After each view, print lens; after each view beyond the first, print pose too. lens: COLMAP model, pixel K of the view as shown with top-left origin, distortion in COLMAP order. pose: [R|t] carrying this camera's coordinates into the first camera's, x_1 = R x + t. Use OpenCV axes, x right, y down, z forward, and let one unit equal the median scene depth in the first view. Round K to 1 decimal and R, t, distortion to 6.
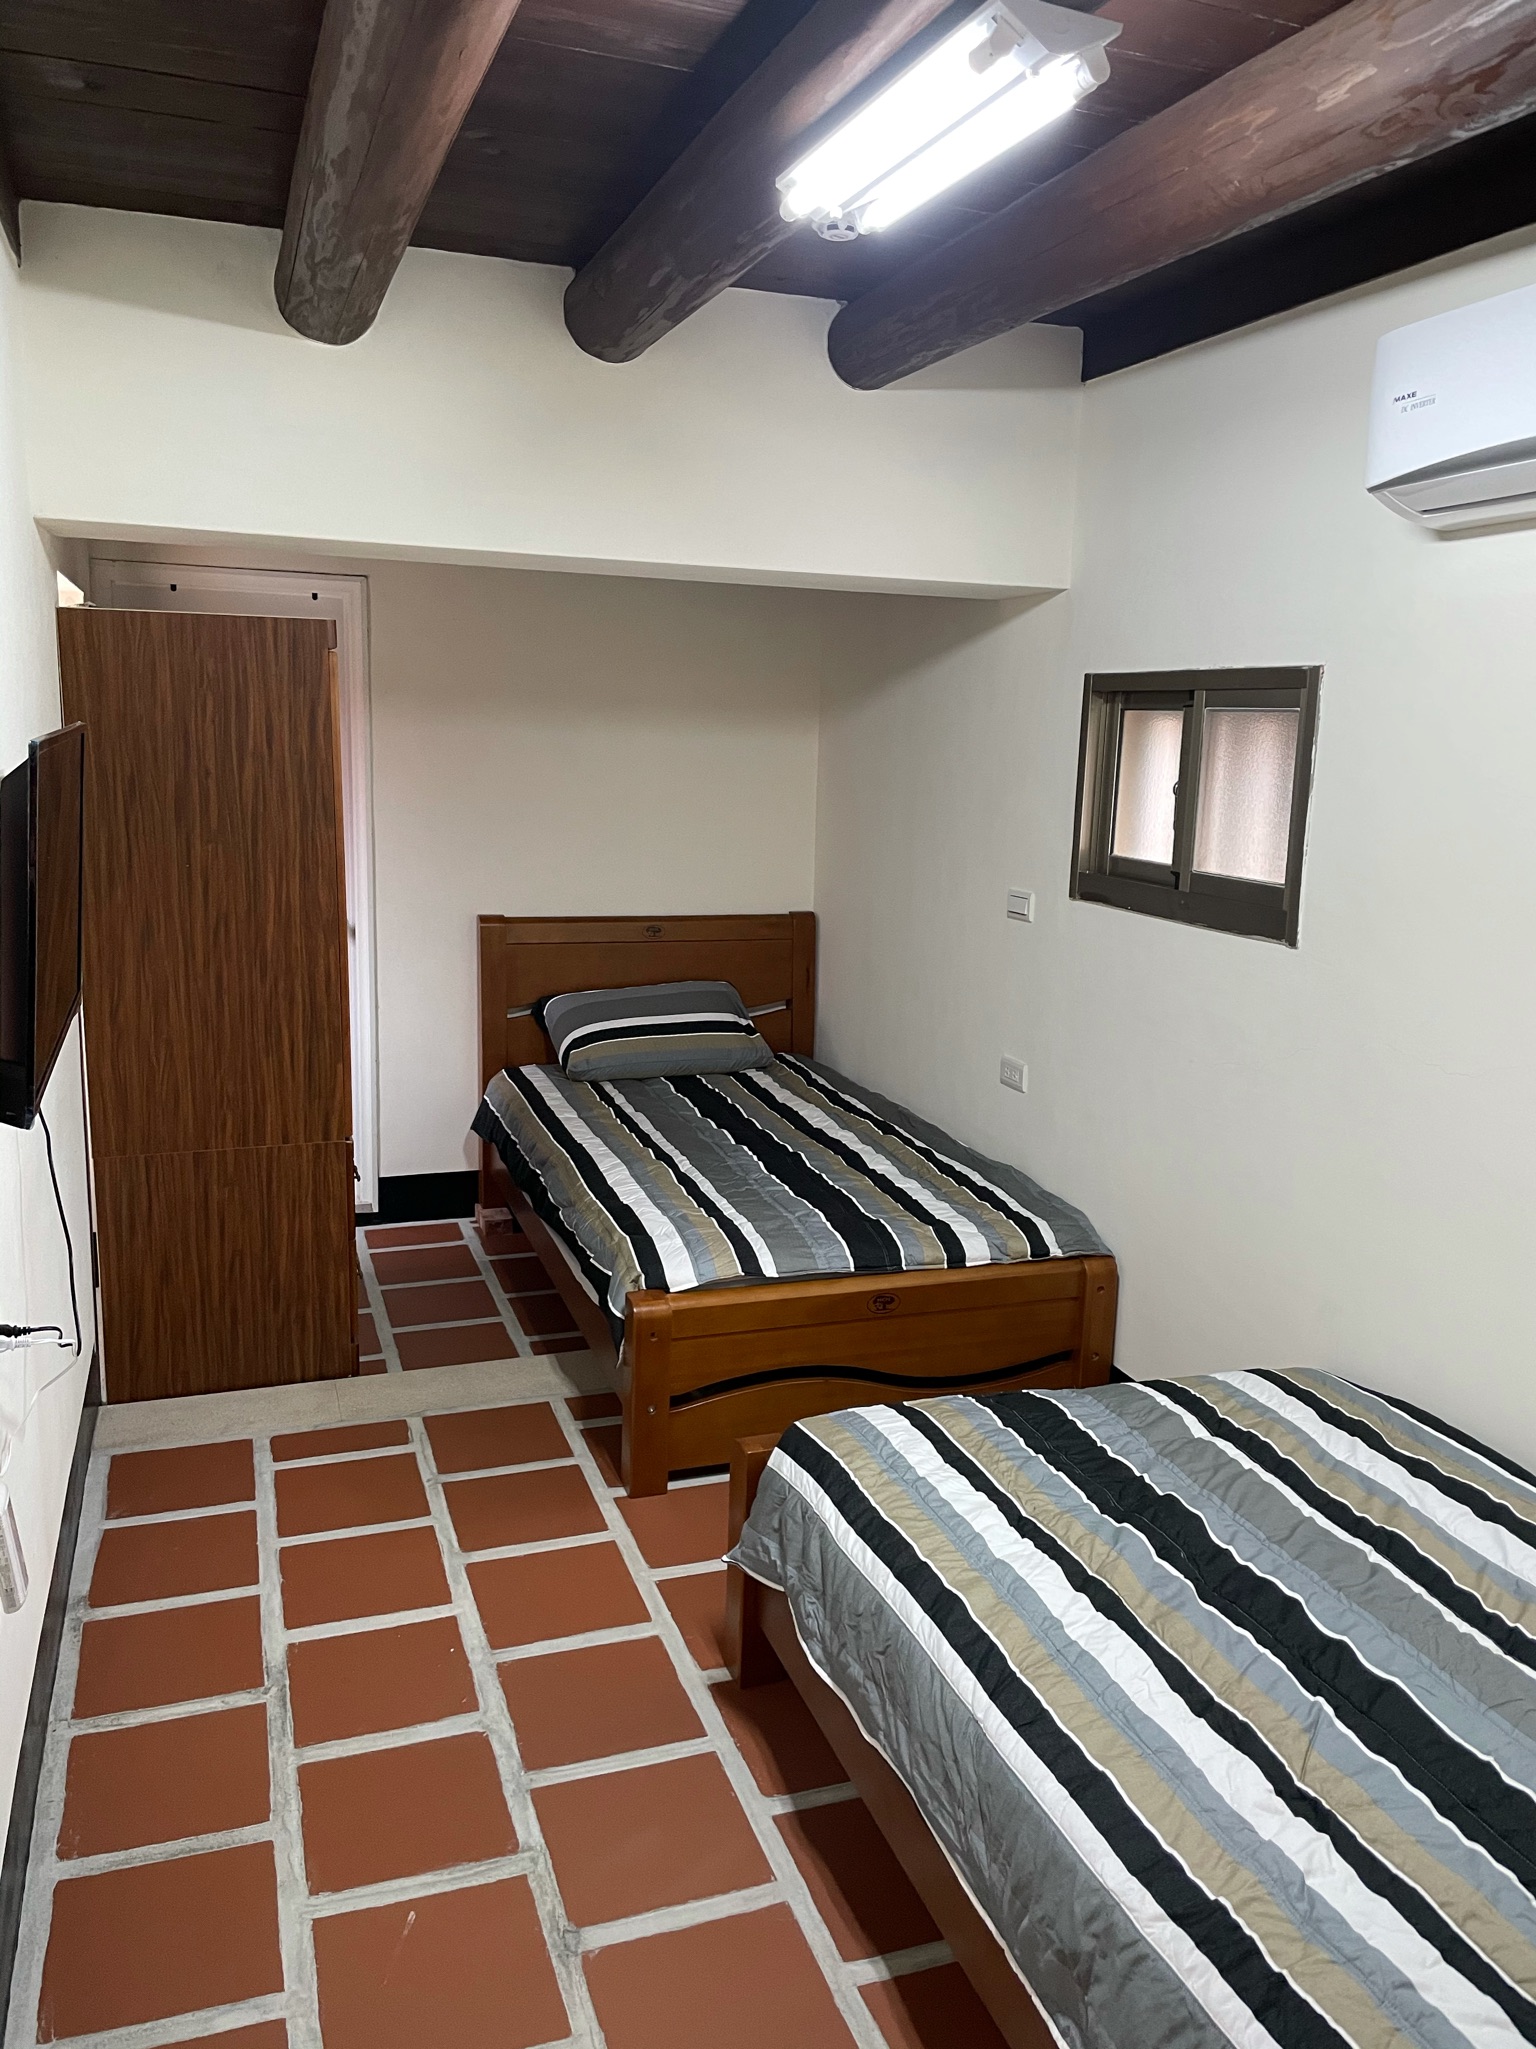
lens RADIAL K [[1556.5, 0, 764.4], [0, 1556.5, 1013.7], [0, 0, 1]] dist [0.084989, -0.102036]
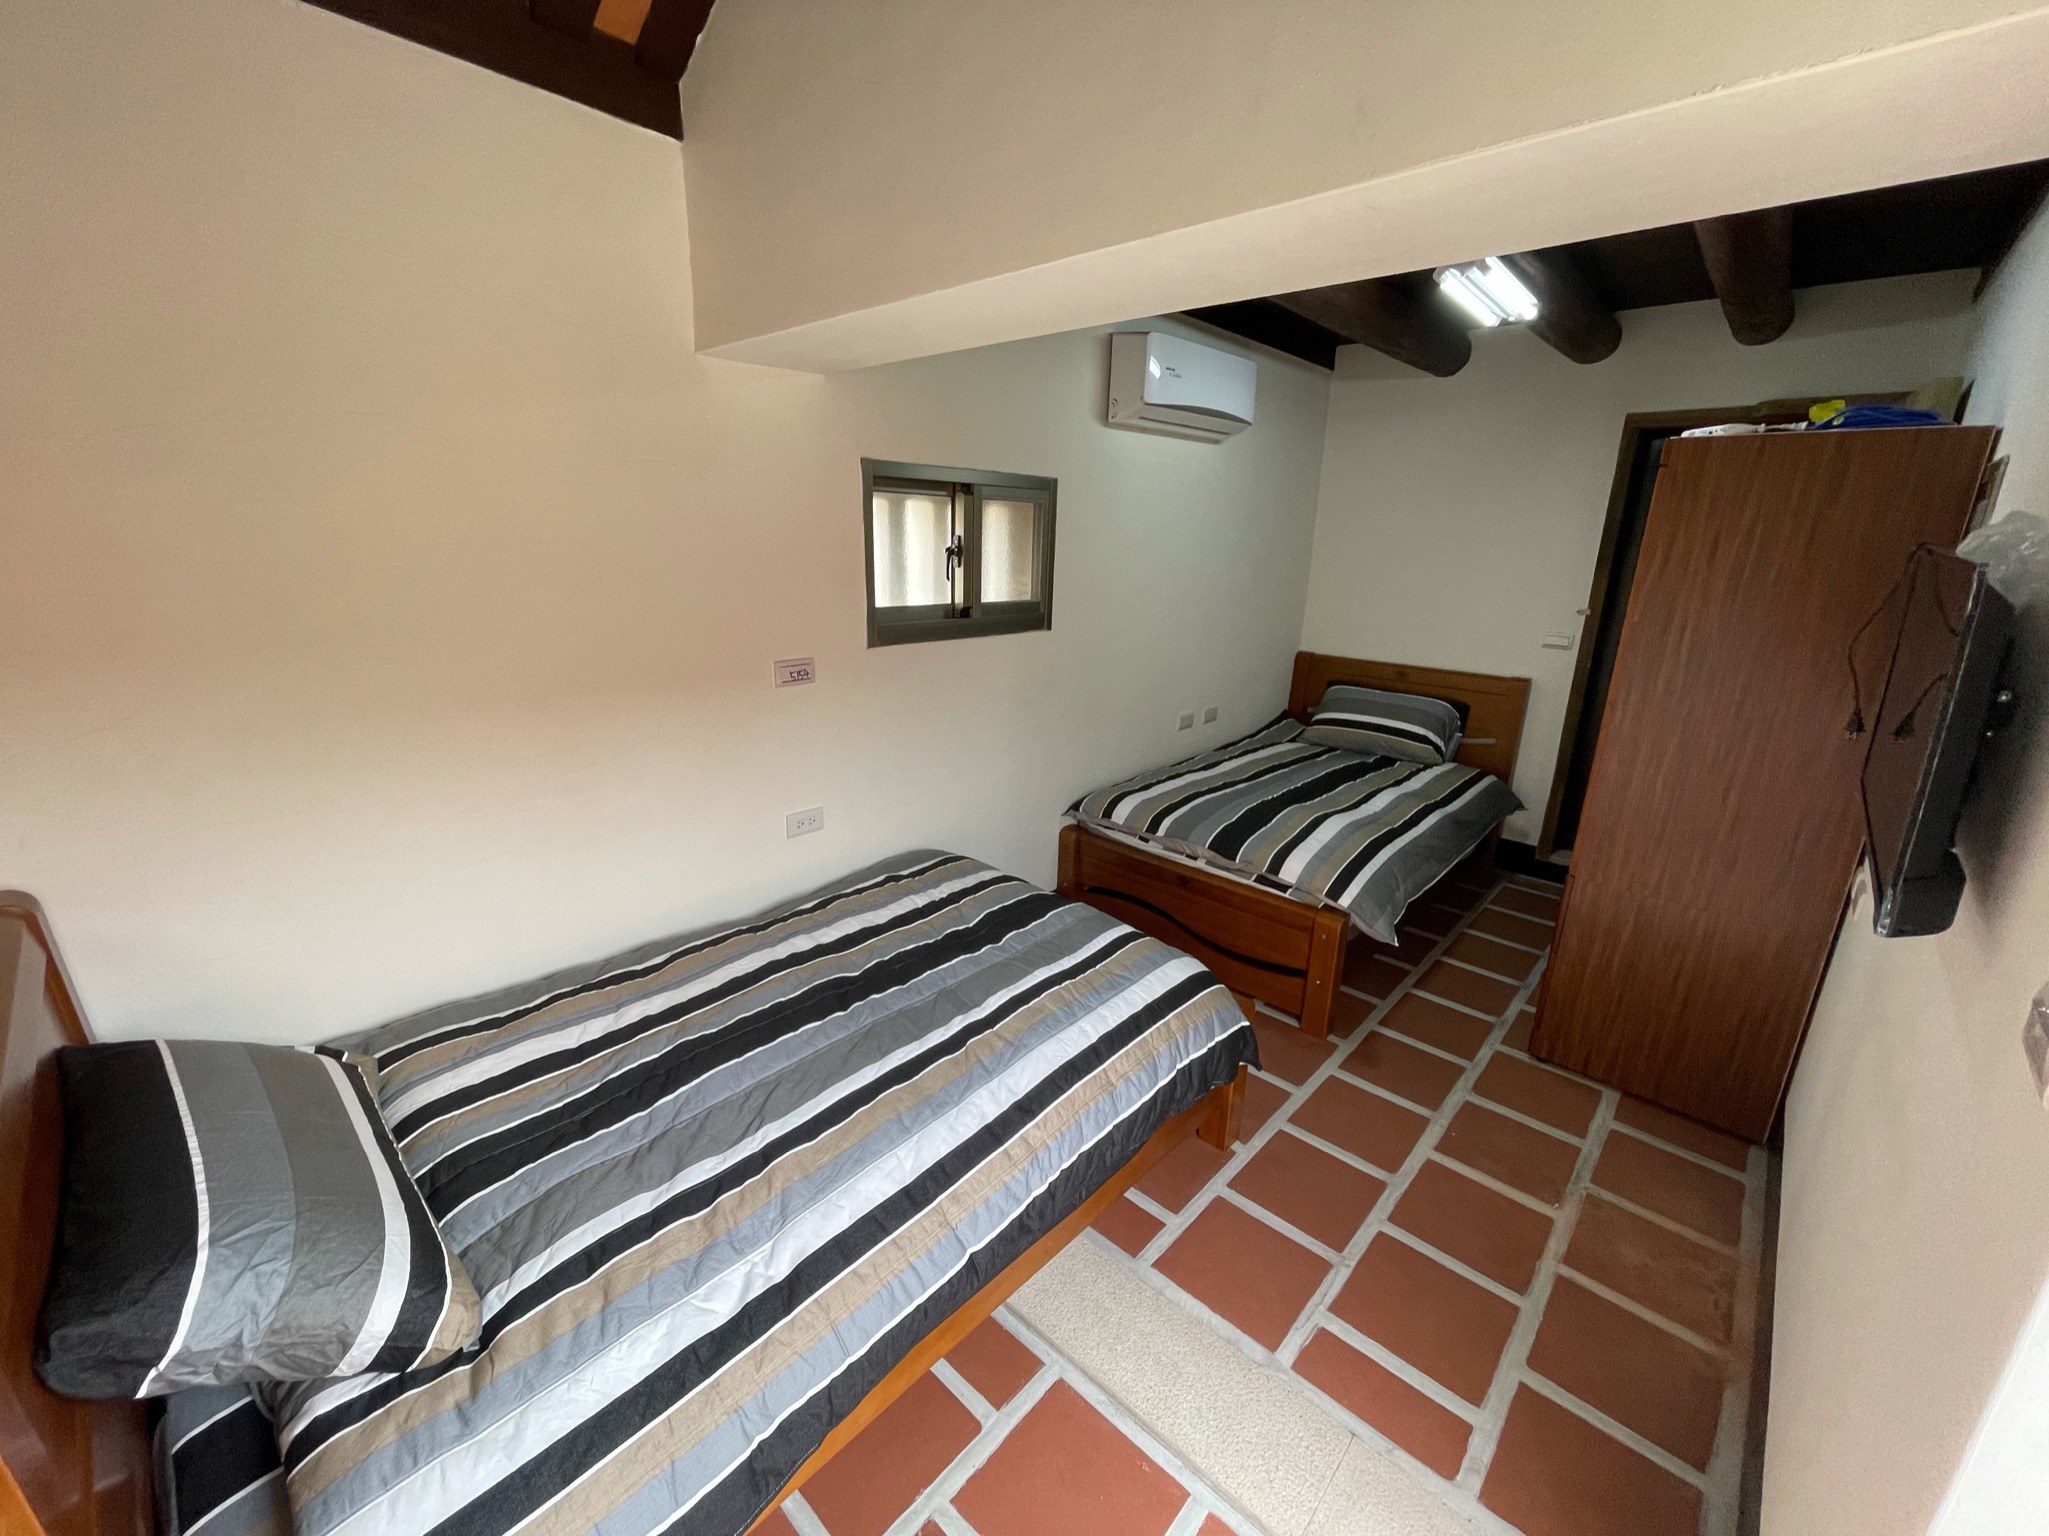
lens RADIAL K [[826.5, 0, 1010.8], [0, 826.5, 770.8], [0, 0, 1]] dist [-0.002047, -0.000784]
pose [[-0.461486, -0.293704, 0.837119, -0.531522], [0.117665, 0.915007, 0.385897, -0.278534], [-0.879310, 0.276586, -0.387705, 1.476818]]
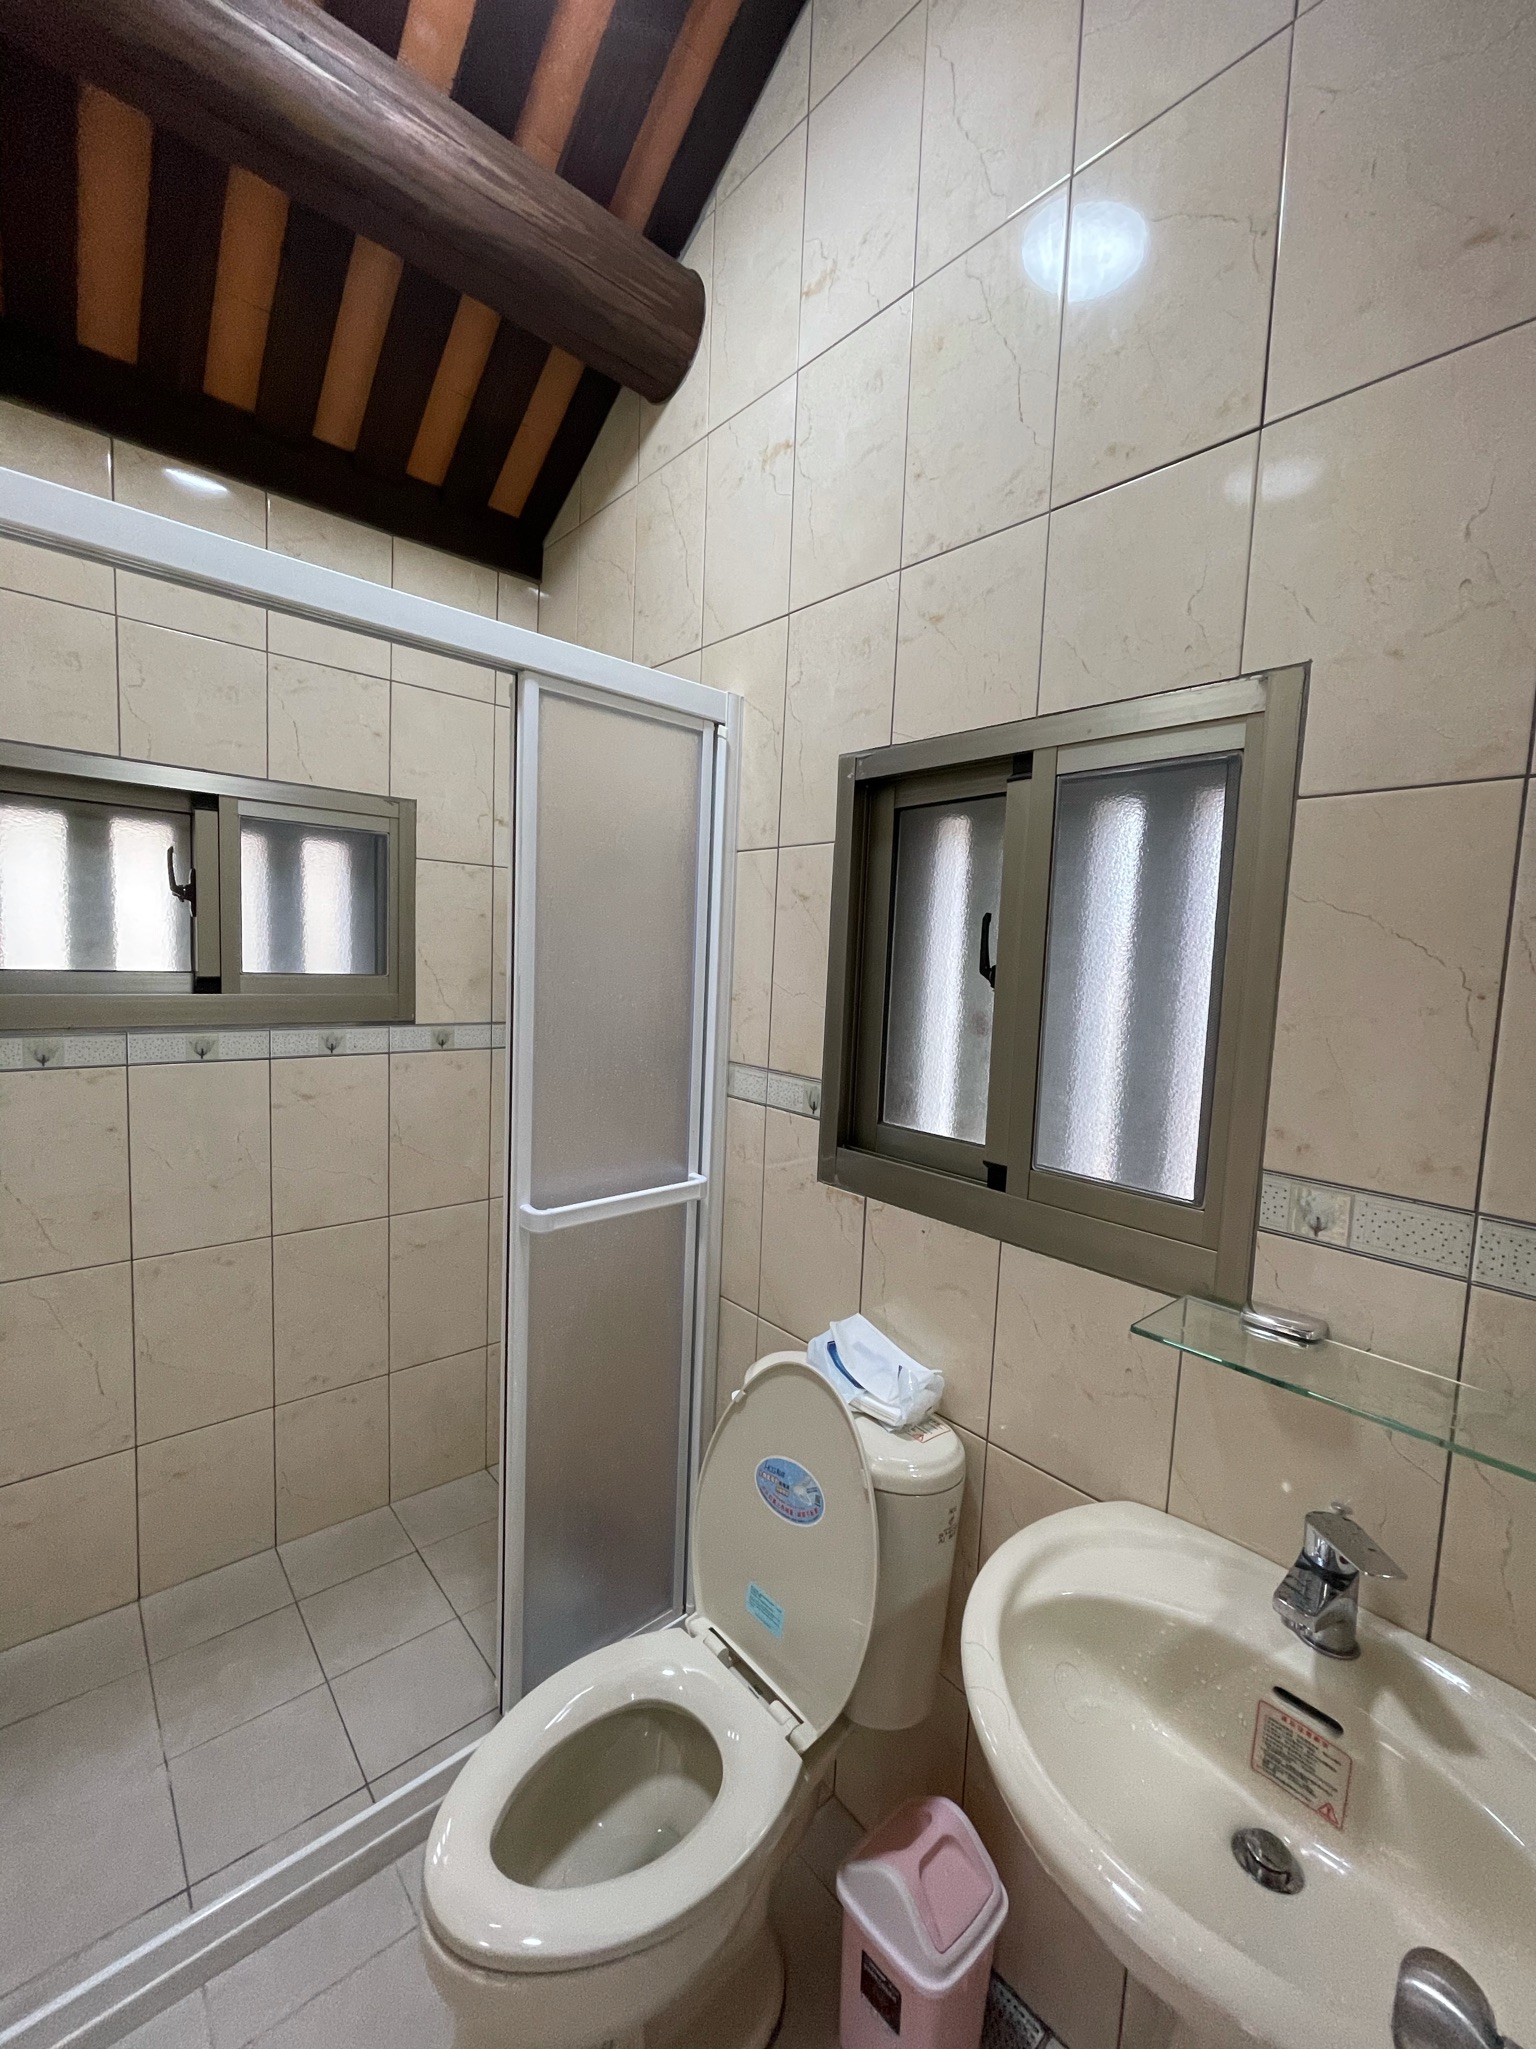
lens RADIAL K [[826.5, 0, 764.7], [0, 826.5, 1021.0], [0, 0, 1]] dist [-0.002047, -0.000784]
pose [[-0.368581, -0.121049, 0.921681, -0.398682], [0.110550, 0.978742, 0.172752, -0.128944], [-0.922999, 0.165564, -0.347364, 0.960320]]
